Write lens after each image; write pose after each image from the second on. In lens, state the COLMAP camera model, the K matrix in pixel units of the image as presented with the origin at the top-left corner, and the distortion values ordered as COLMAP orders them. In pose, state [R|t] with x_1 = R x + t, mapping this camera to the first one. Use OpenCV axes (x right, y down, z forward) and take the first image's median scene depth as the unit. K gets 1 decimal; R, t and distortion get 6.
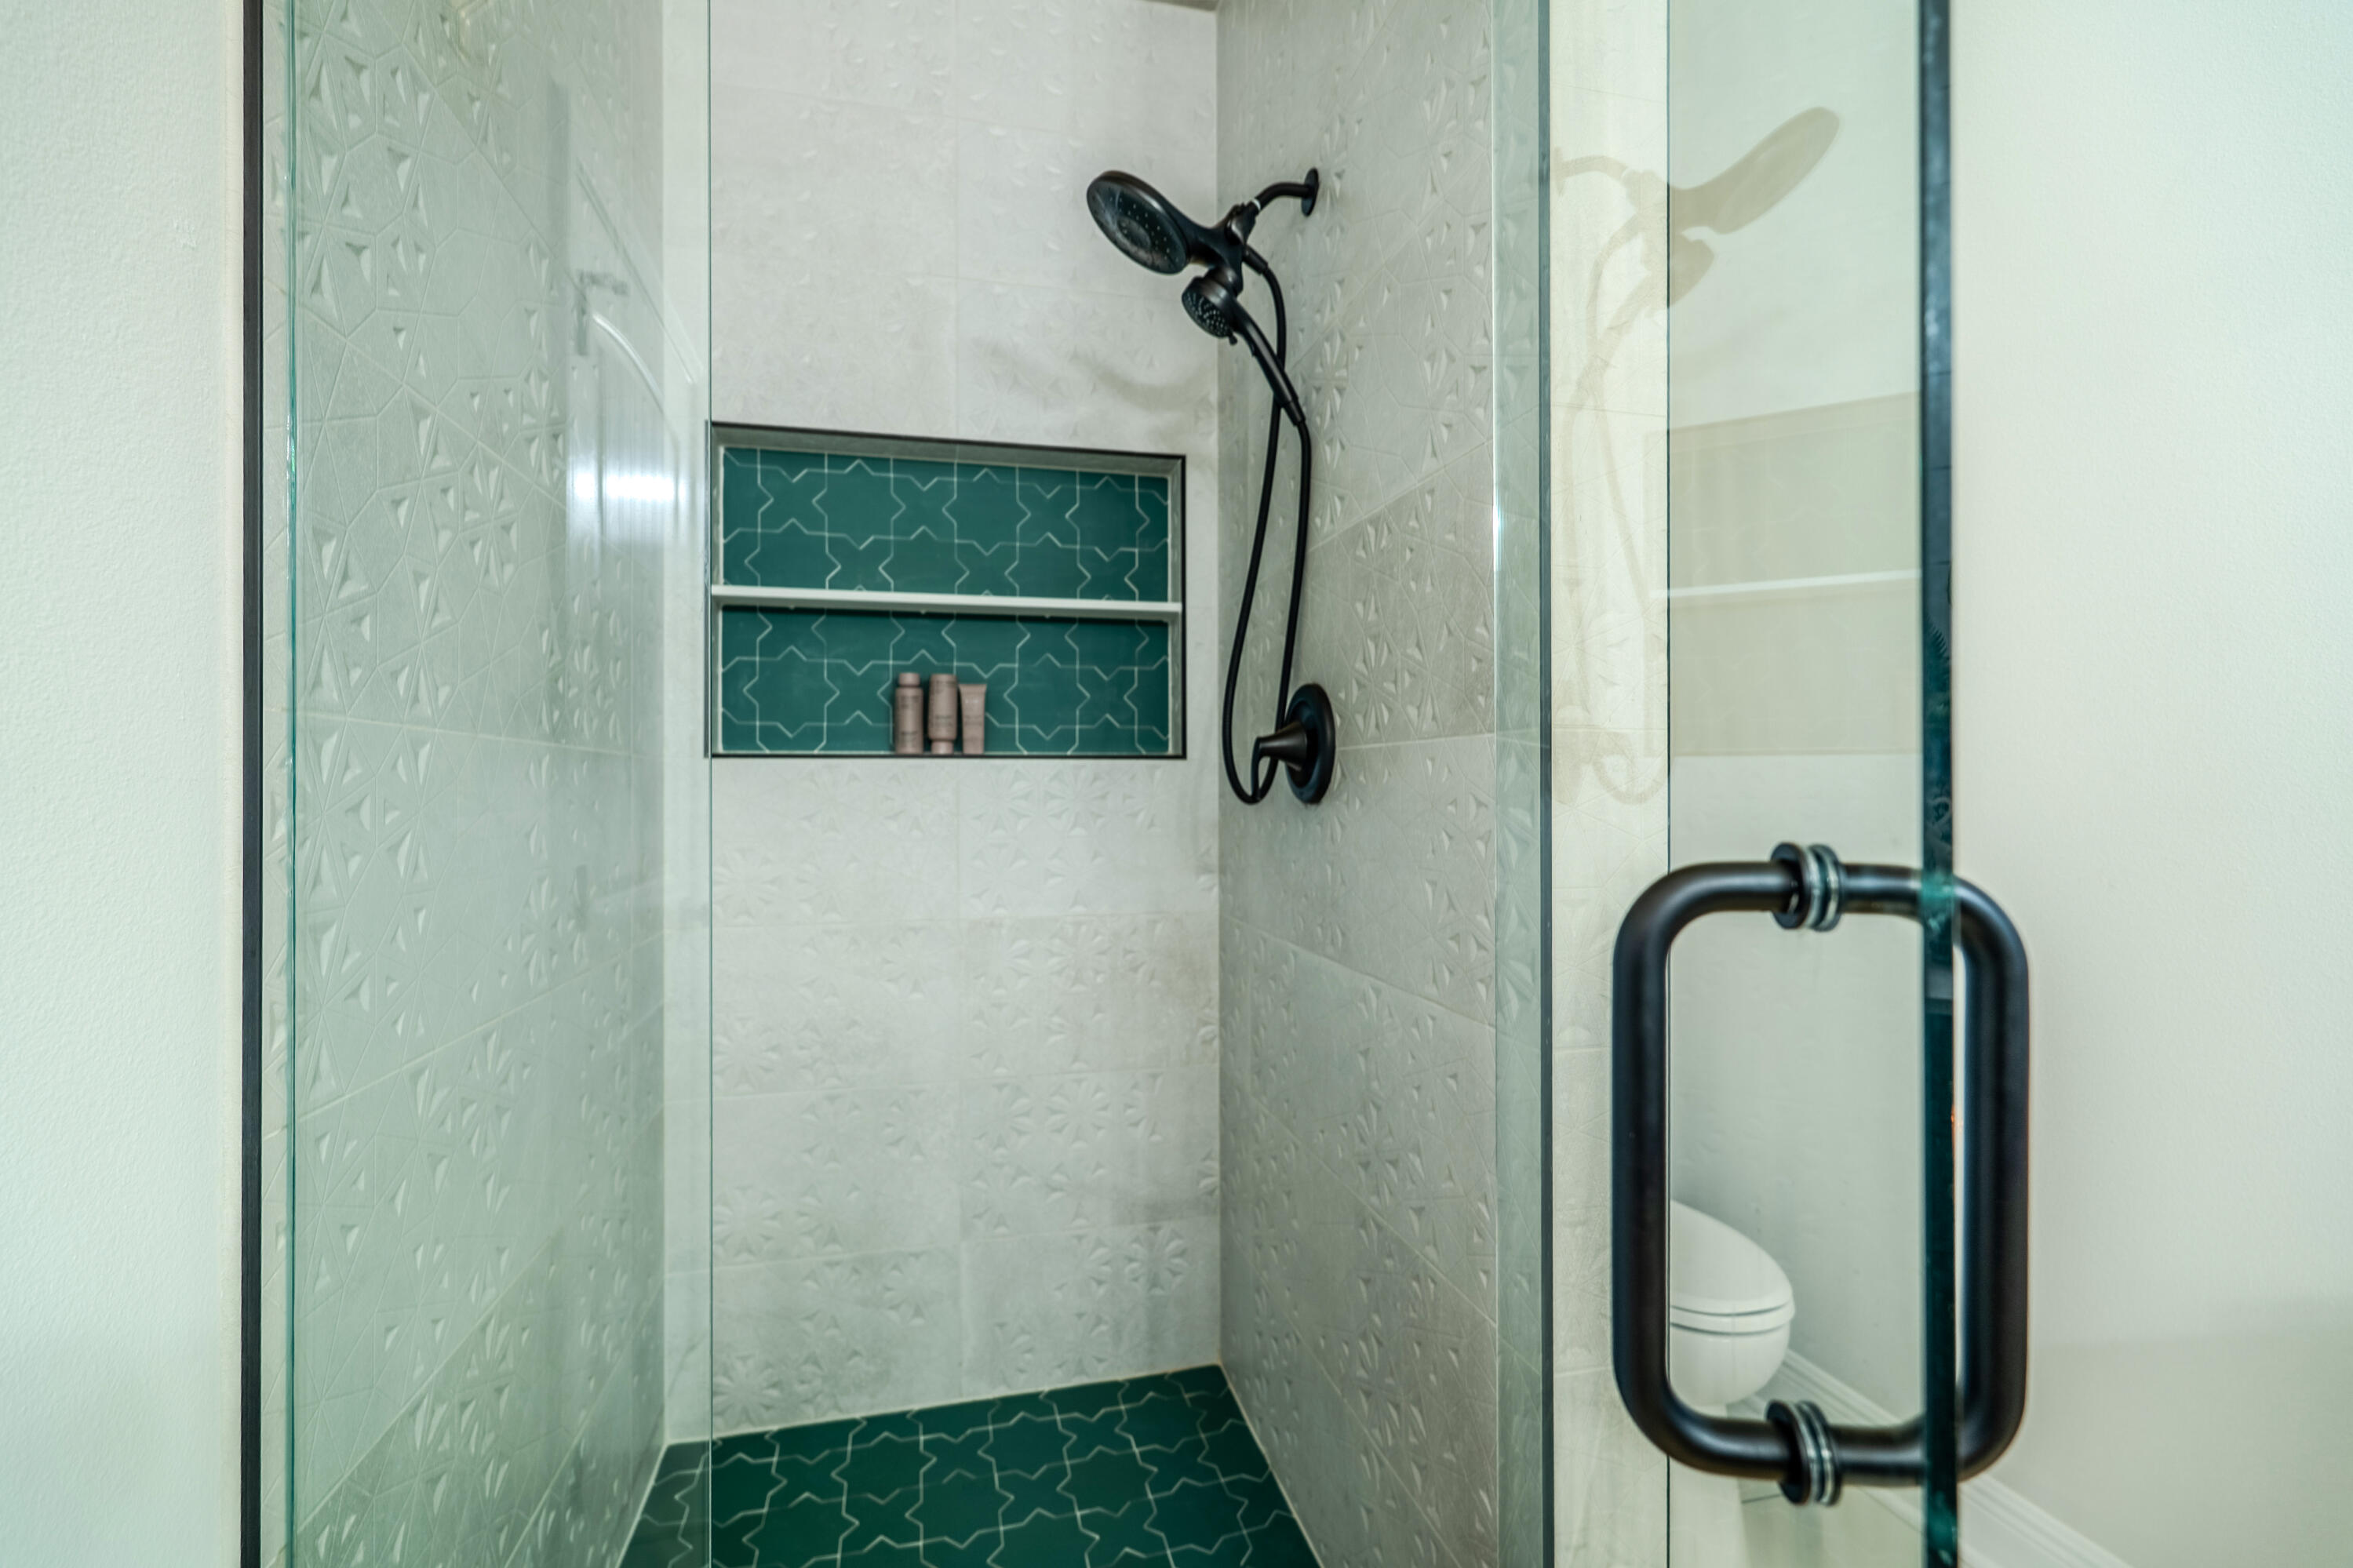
lens RADIAL K [[1057.6, 0, 1185.9], [0, 1057.6, 777.6], [0, 0, 1]] dist [0.001240, -0.000113]
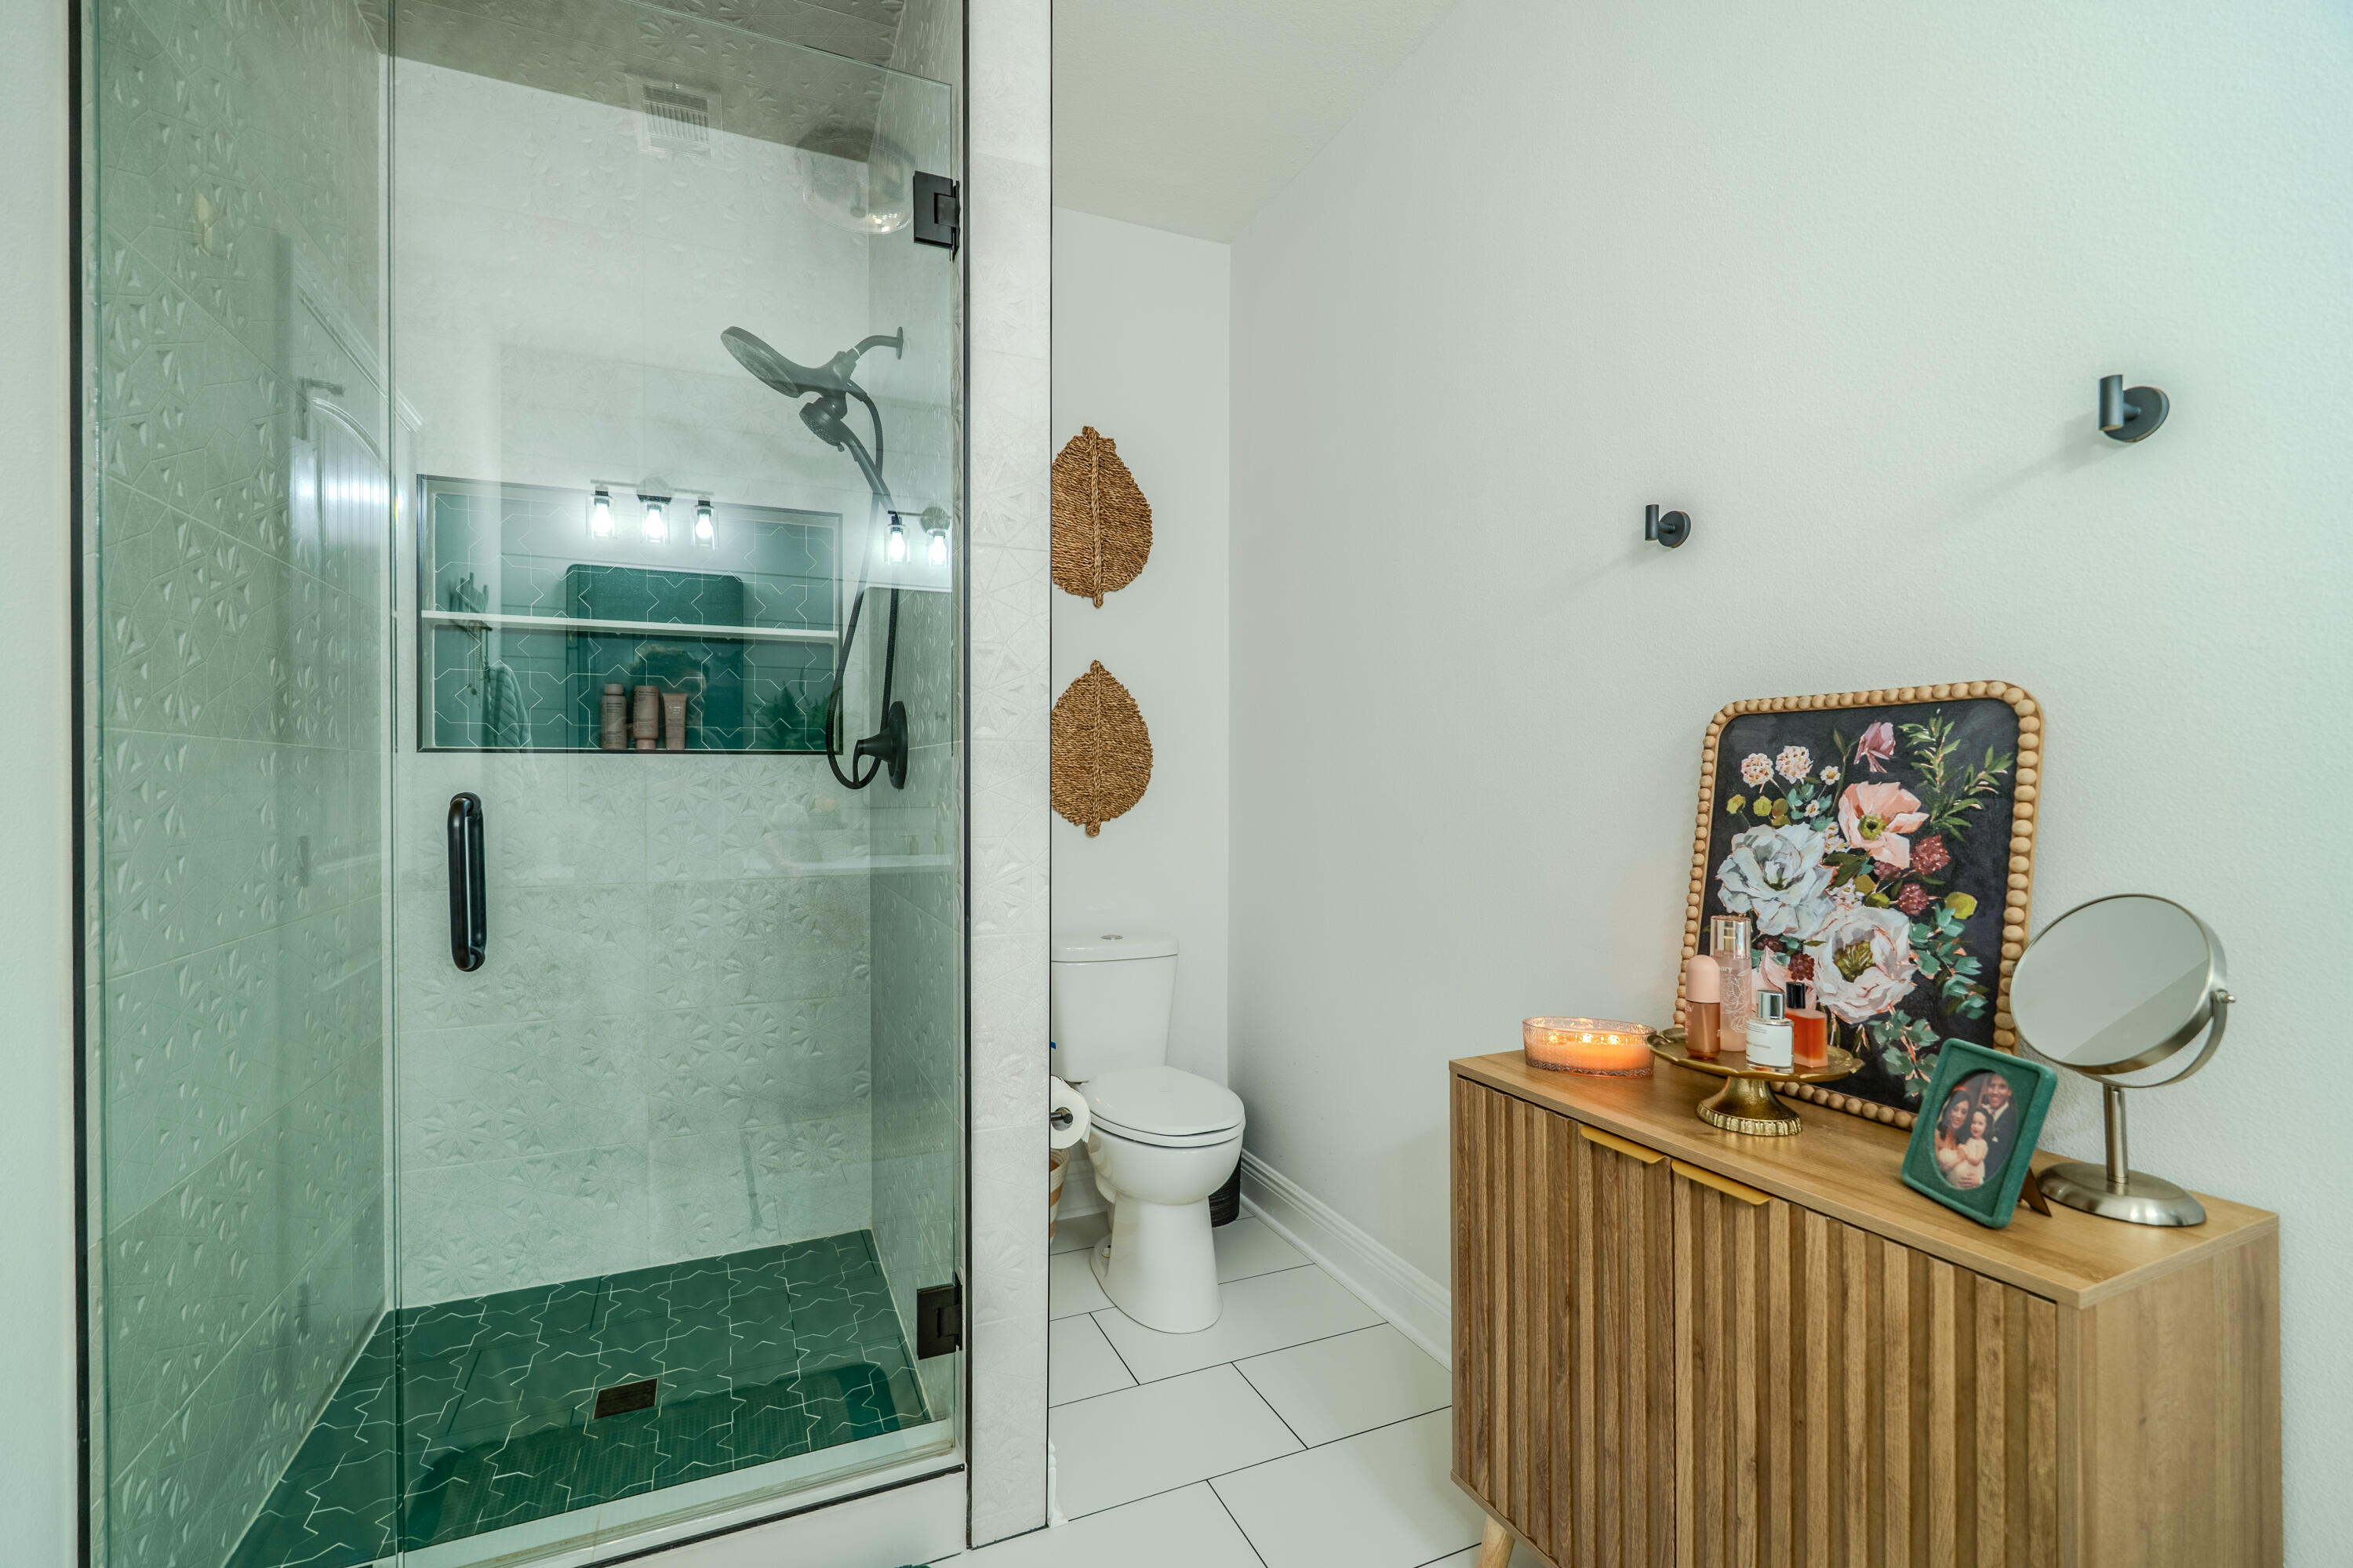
lens RADIAL K [[1057.8, 0, 1183.8], [0, 1057.8, 777.3], [0, 0, 1]] dist [0.001240, -0.000113]
pose [[0.984900, -0.000746, 0.173122, 0.244297], [-0.000472, 0.999975, 0.006994, 0.000830], [-0.173123, -0.006970, 0.984876, -0.426393]]
